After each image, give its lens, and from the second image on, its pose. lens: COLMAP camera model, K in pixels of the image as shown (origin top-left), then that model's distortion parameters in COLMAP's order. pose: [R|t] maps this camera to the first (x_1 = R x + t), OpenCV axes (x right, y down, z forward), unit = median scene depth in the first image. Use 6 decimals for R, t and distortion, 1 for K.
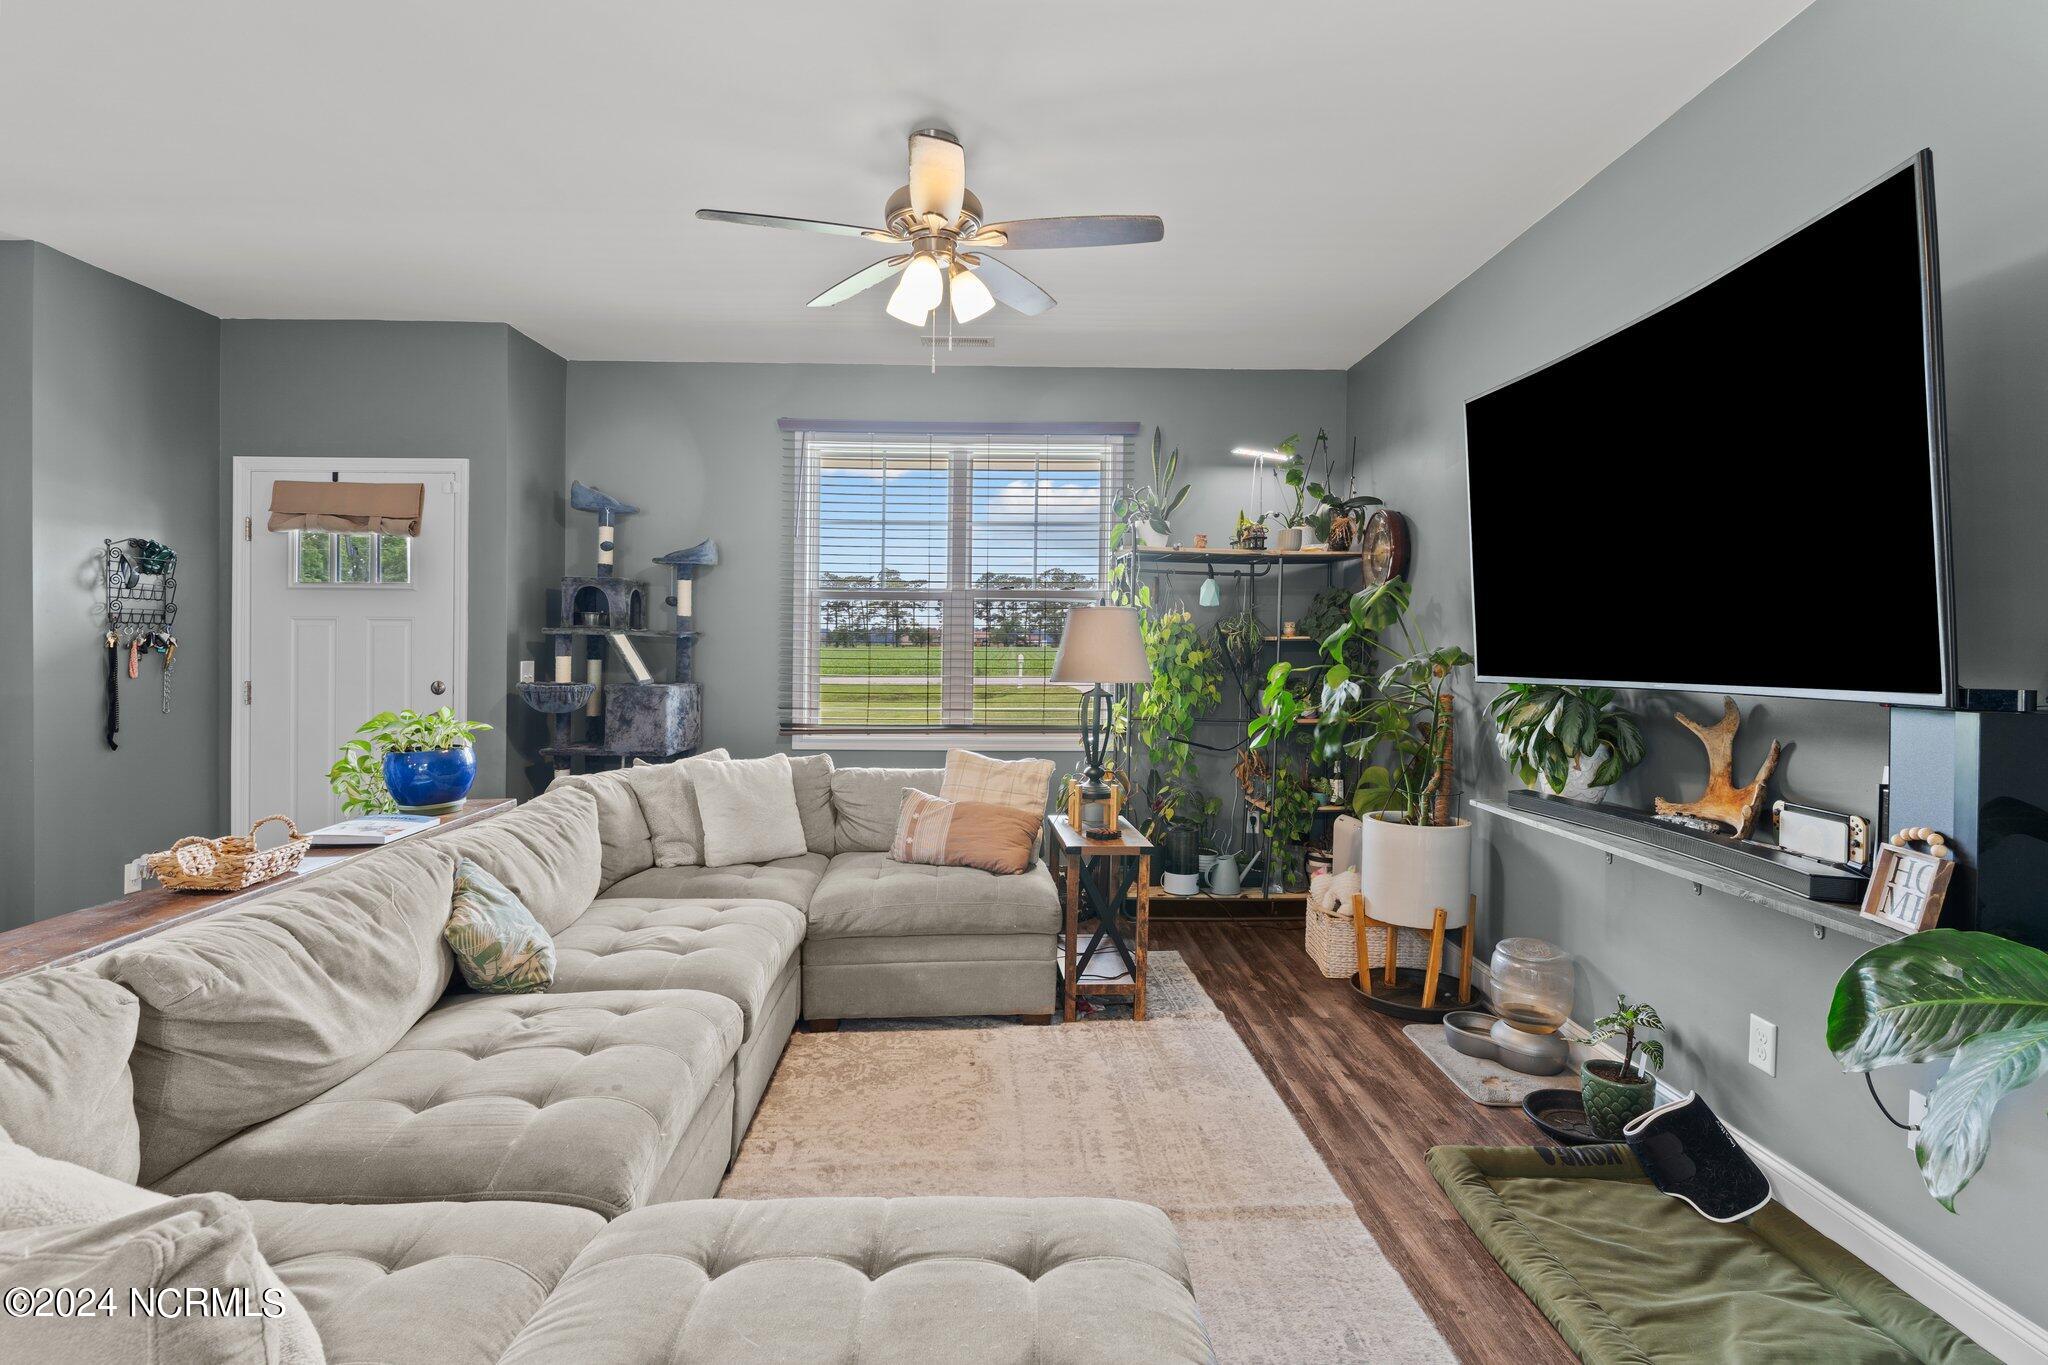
lens RADIAL K [[995.5, 0, 1025.3], [0, 995.5, 643.7], [0, 0, 1]] dist [0.000864, -0.000009]
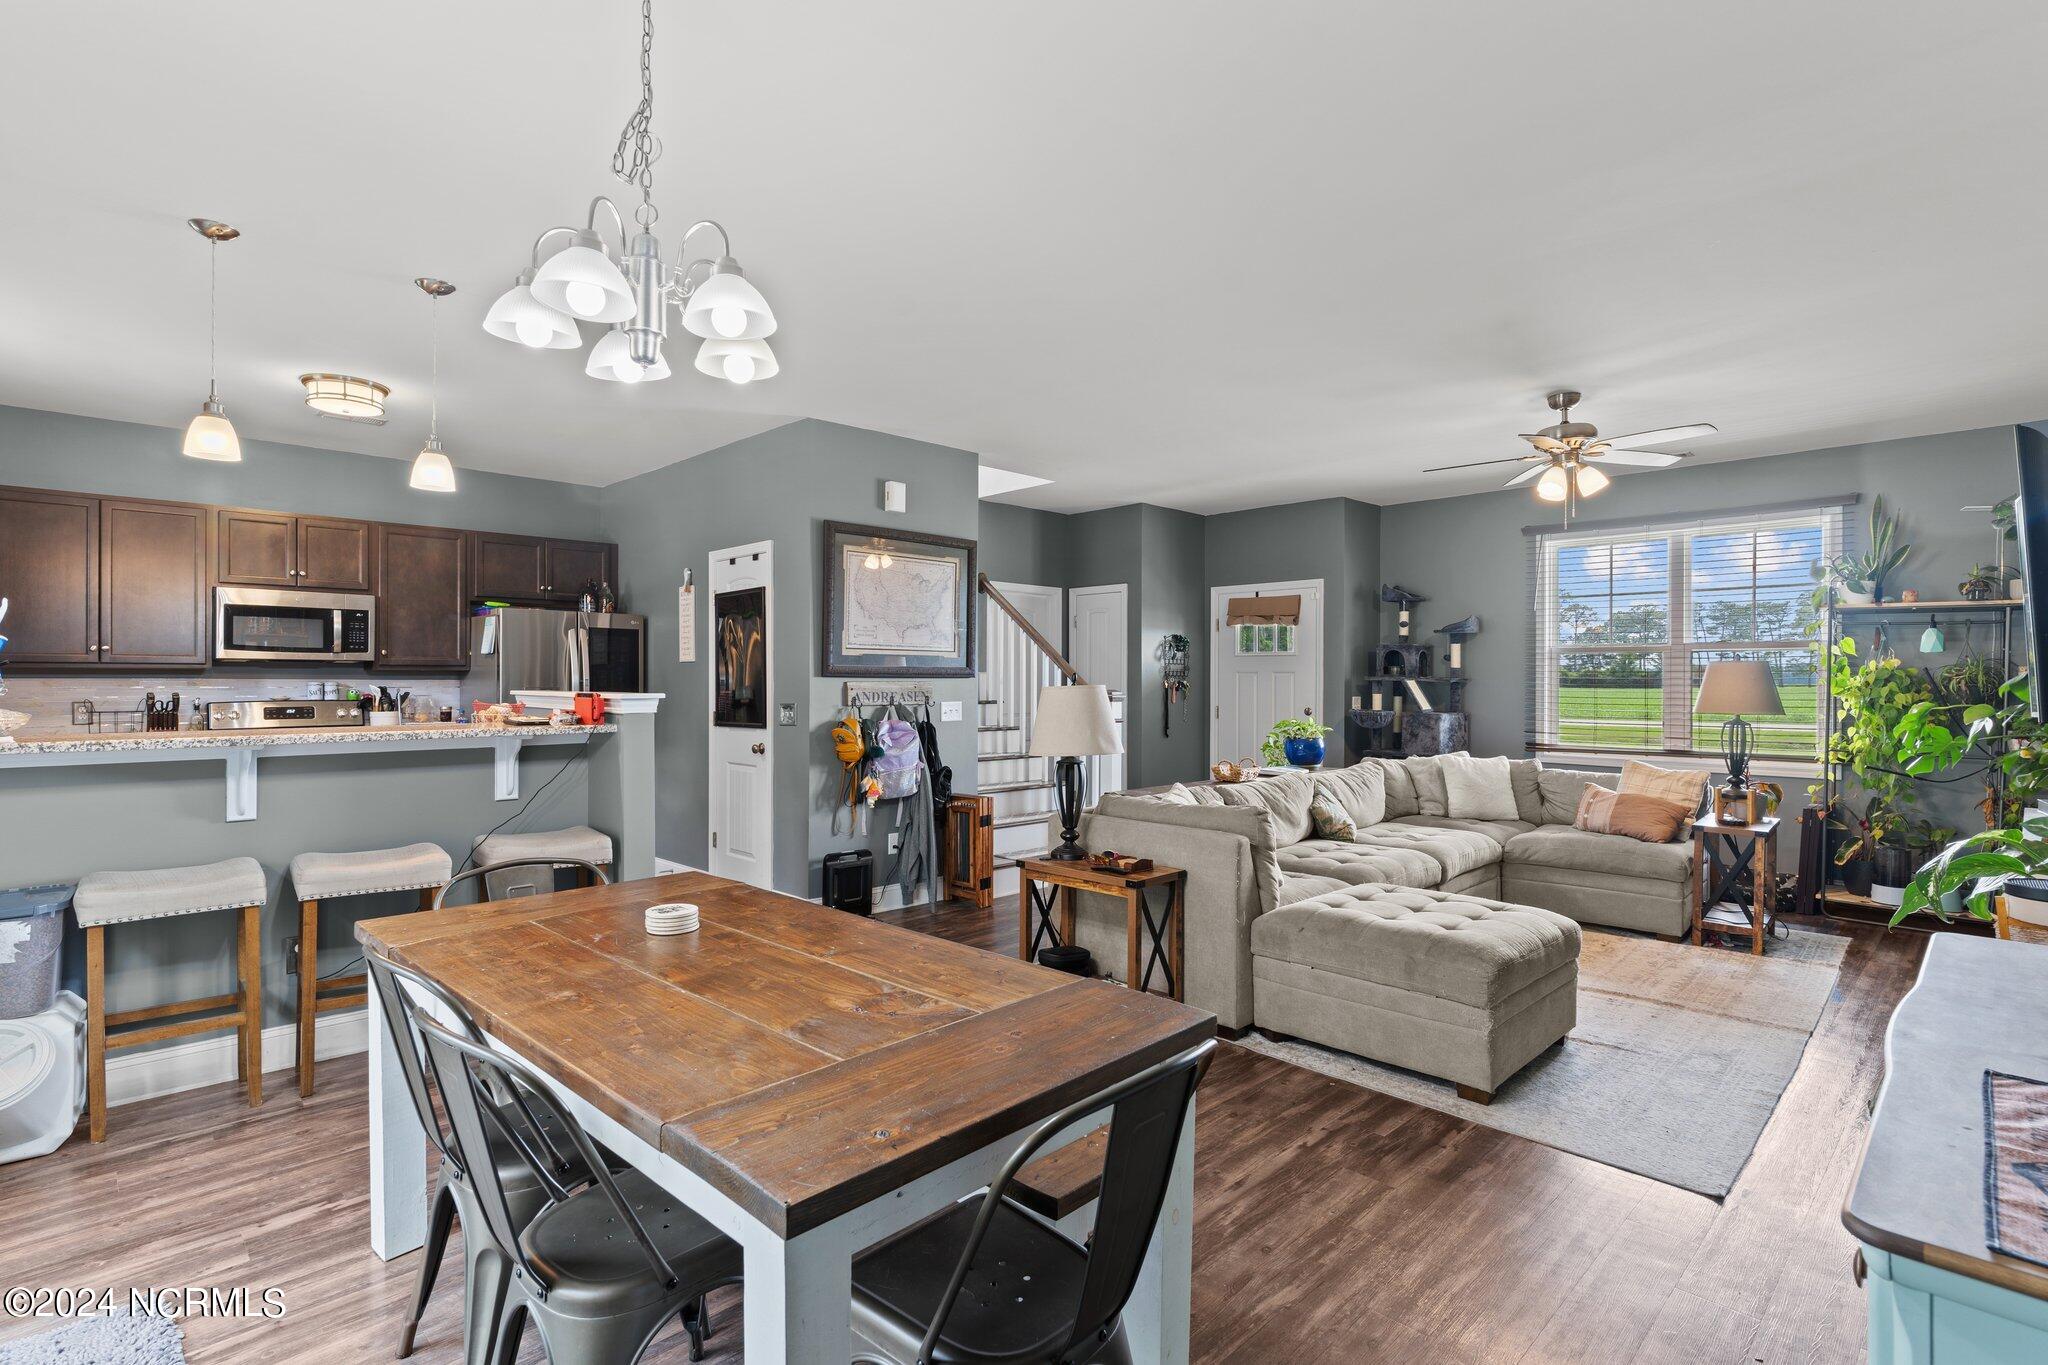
lens RADIAL K [[977.7, 0, 1024.0], [0, 977.7, 682.5], [0, 0, 1]] dist [-0.001058, -0.001010]
pose [[0.685165, -0.002366, -0.728384, 0.315627], [0.000345, 0.999996, -0.002924, -0.001689], [0.728387, 0.001752, 0.685163, -0.533785]]
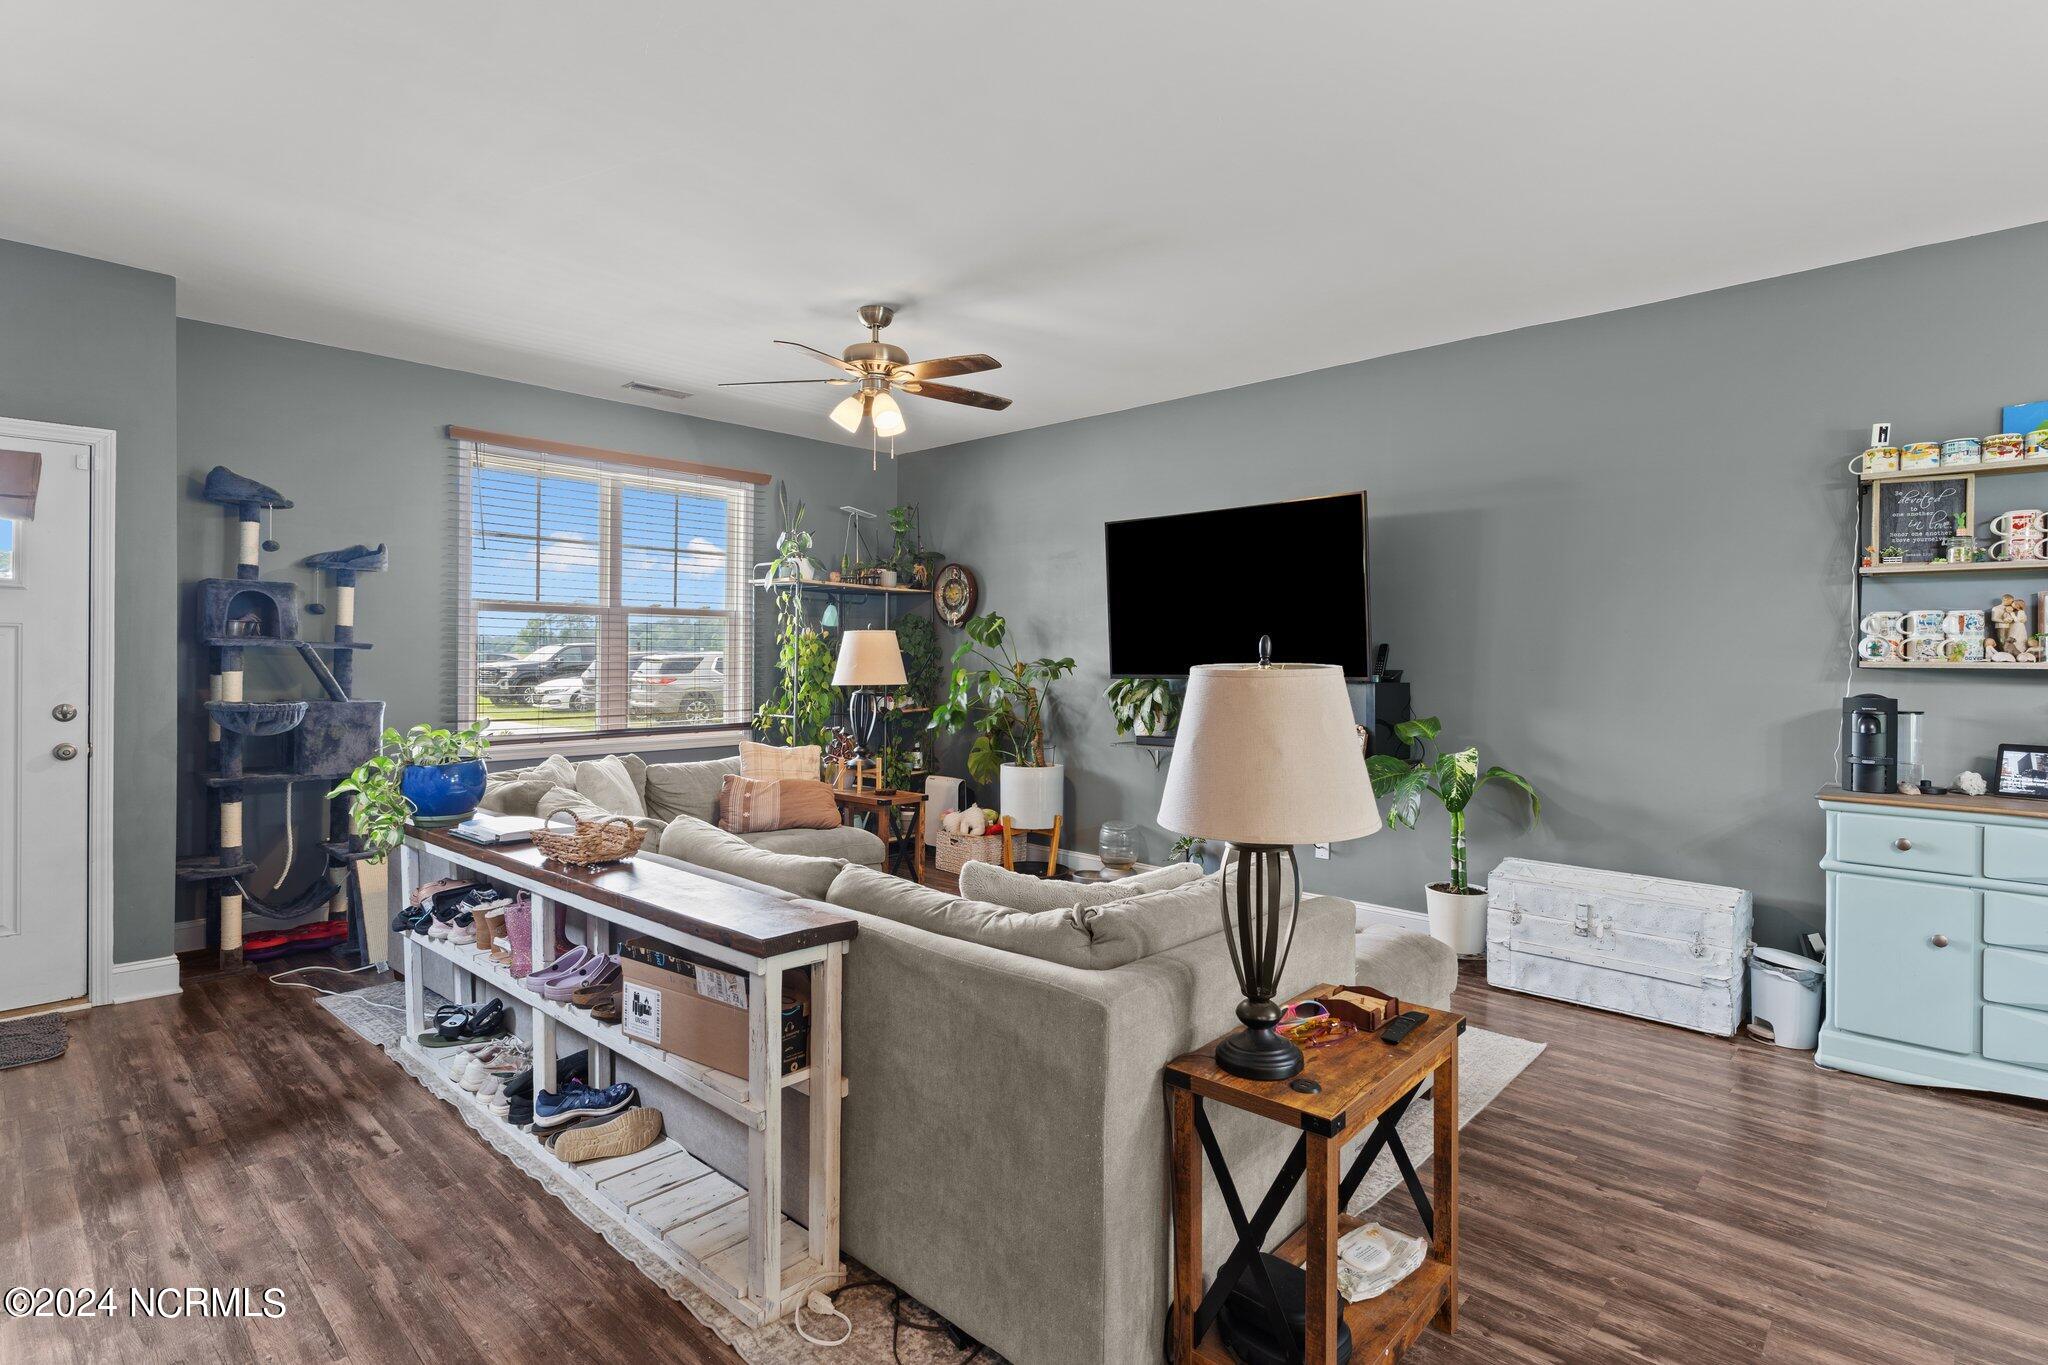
lens RADIAL K [[997.8, 0, 1024.0], [0, 997.8, 682.5], [0, 0, 1]] dist [0.001972, -0.000731]
pose [[0.698990, -0.019825, 0.714857, -0.631260], [-0.003512, 0.999508, 0.031153, -0.007338], [-0.715123, -0.024287, 0.698577, -0.102126]]
